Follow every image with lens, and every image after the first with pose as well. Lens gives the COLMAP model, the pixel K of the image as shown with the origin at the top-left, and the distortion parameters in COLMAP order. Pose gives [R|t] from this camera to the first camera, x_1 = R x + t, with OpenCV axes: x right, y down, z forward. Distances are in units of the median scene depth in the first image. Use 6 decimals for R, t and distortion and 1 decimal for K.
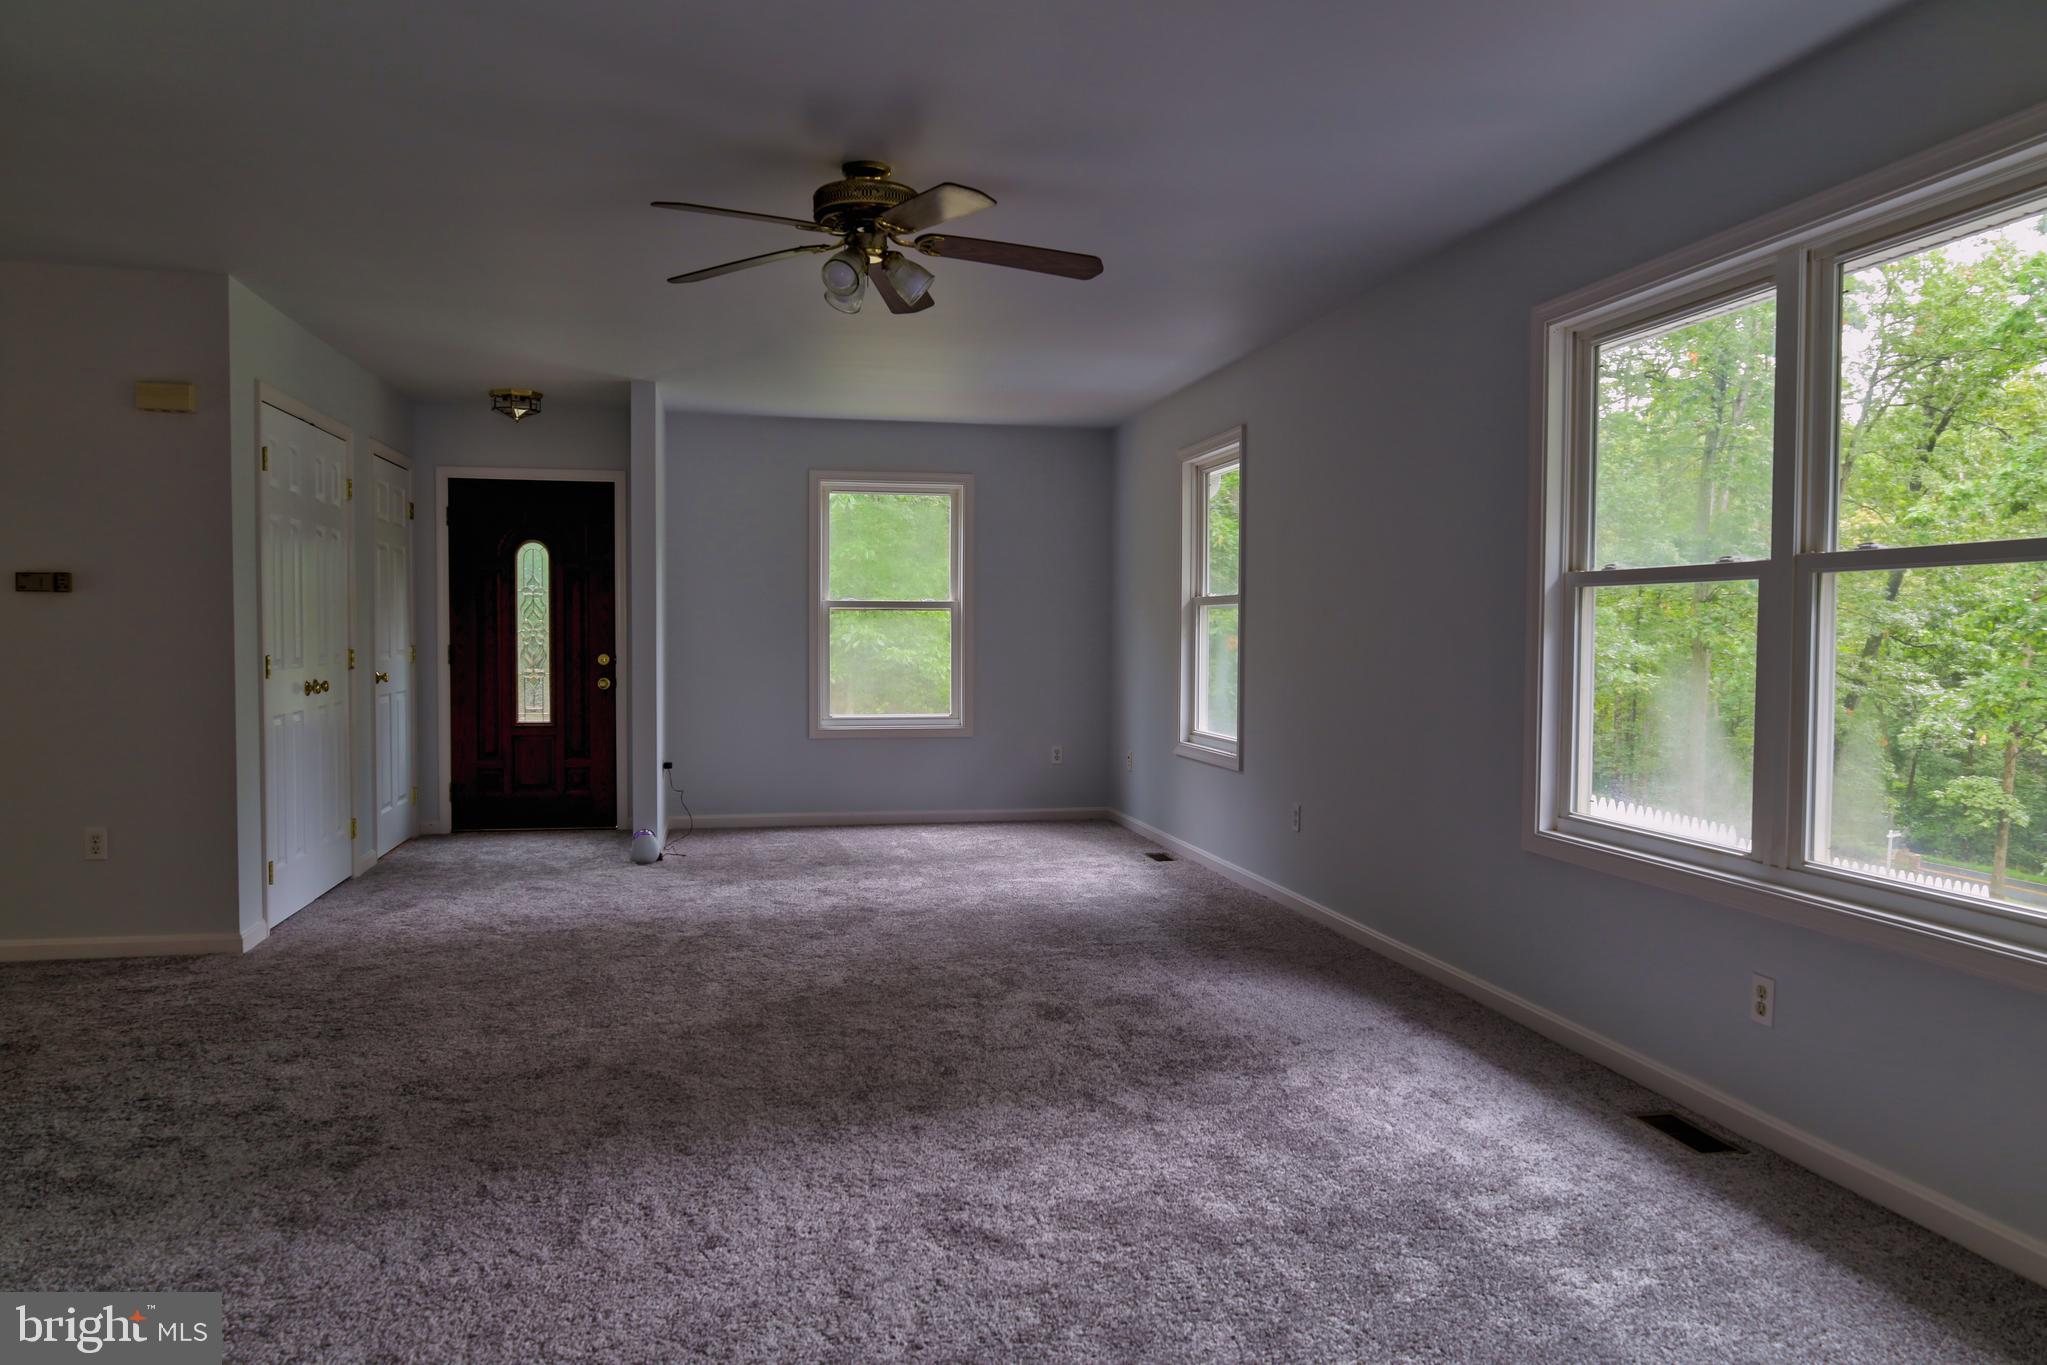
lens RADIAL K [[1401.8, 0, 1027.8], [0, 1401.8, 684.6], [0, 0, 1]] dist [-0.004561, -0.000356]
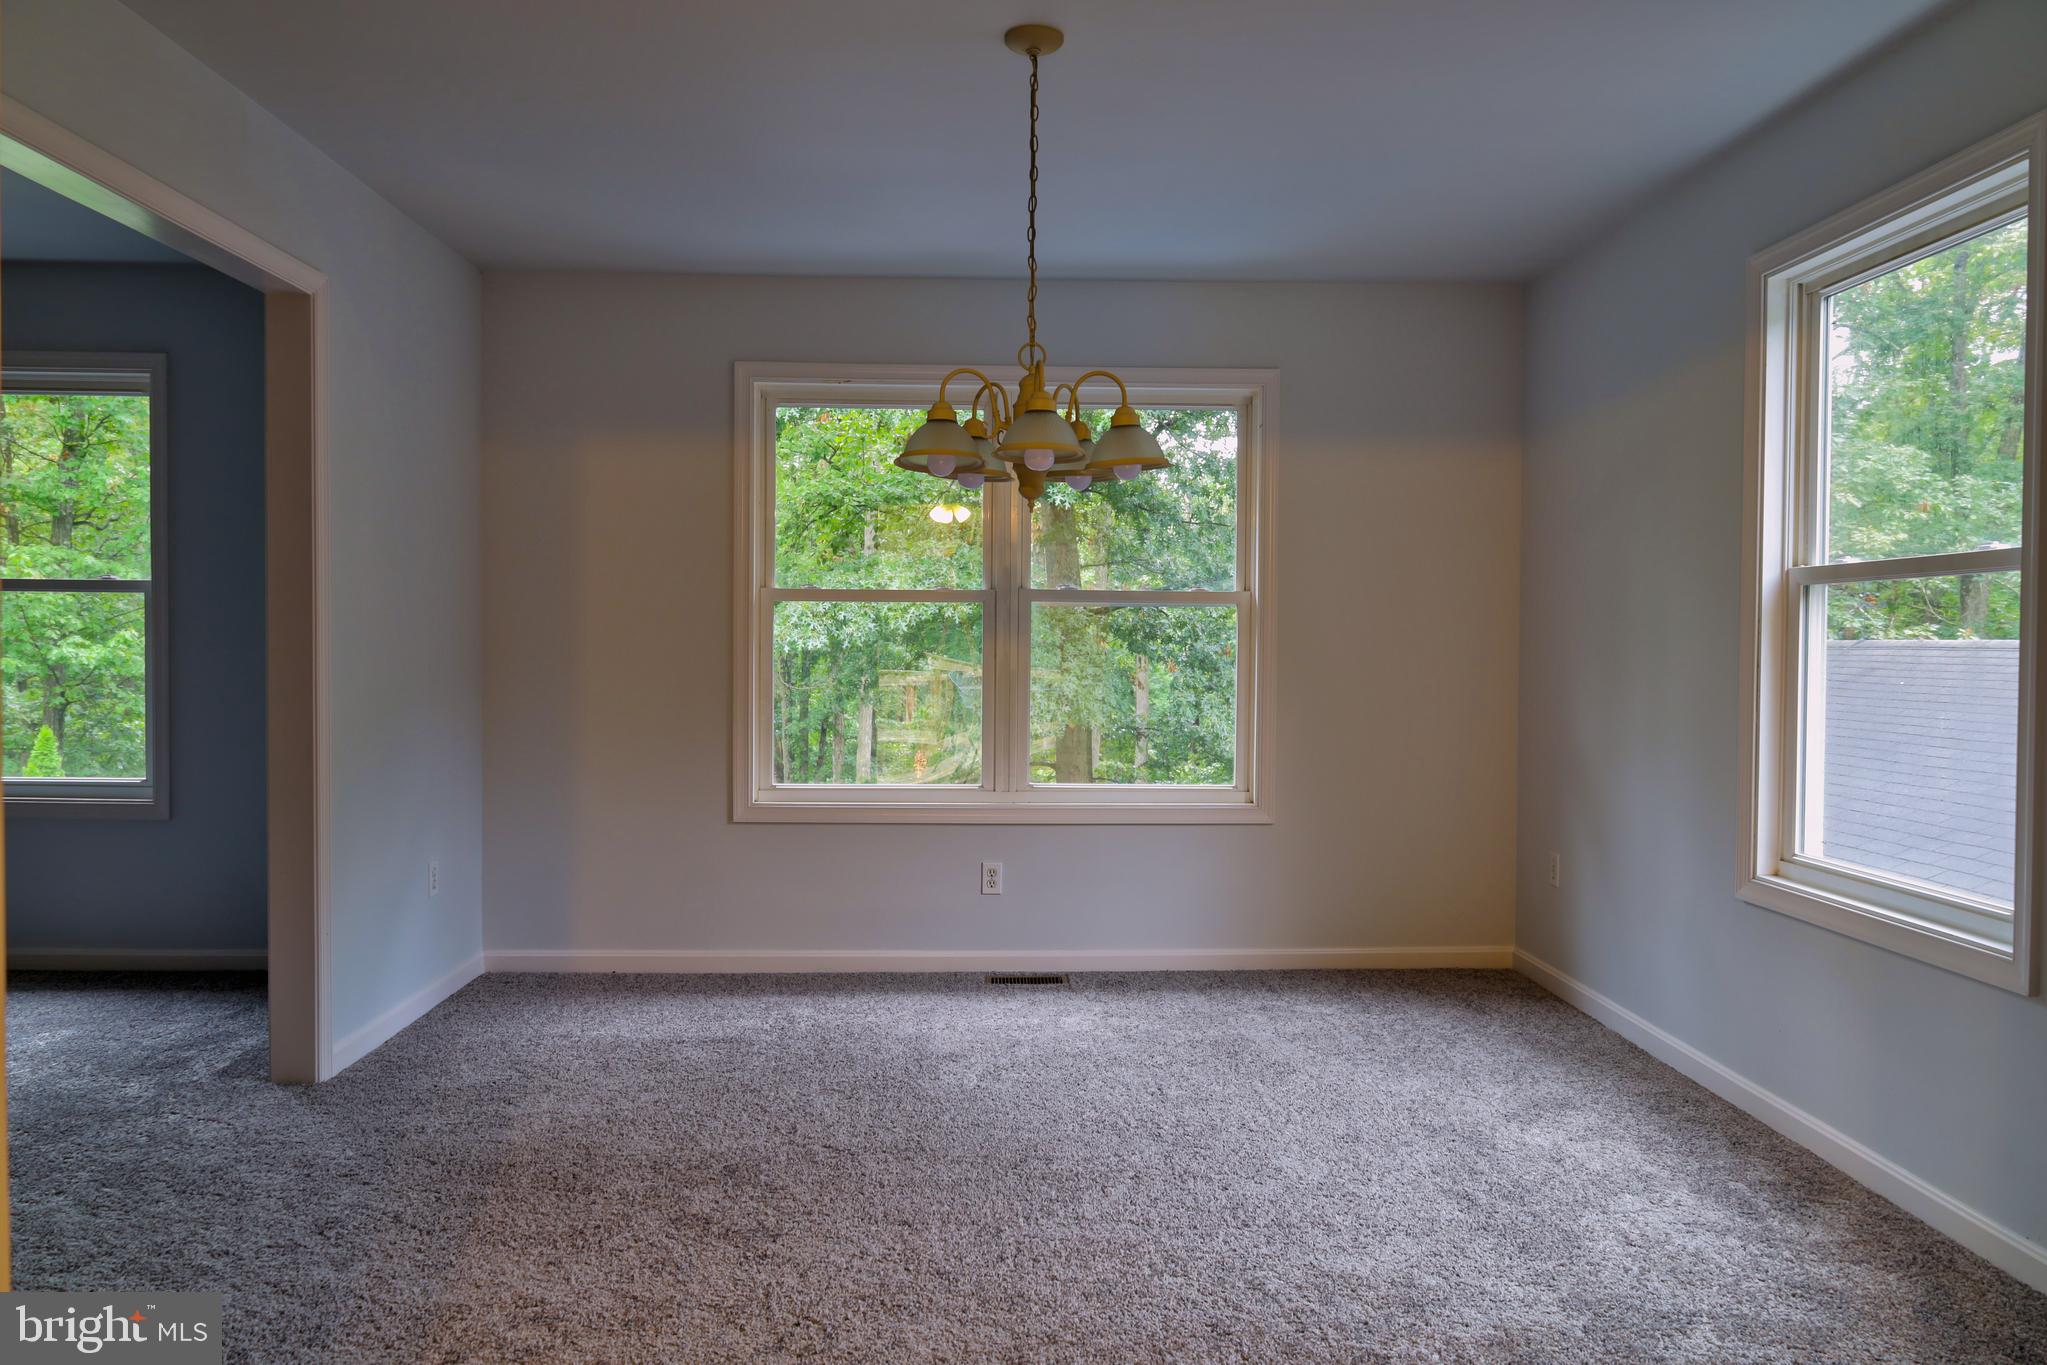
lens RADIAL K [[1401.8, 0, 1027.8], [0, 1401.8, 684.6], [0, 0, 1]] dist [-0.004561, -0.000356]
pose [[0.998666, 0.006242, -0.051259, -0.121219], [-0.006396, 0.999976, -0.002836, -0.022352], [0.051240, 0.003161, 0.998681, 0.561685]]
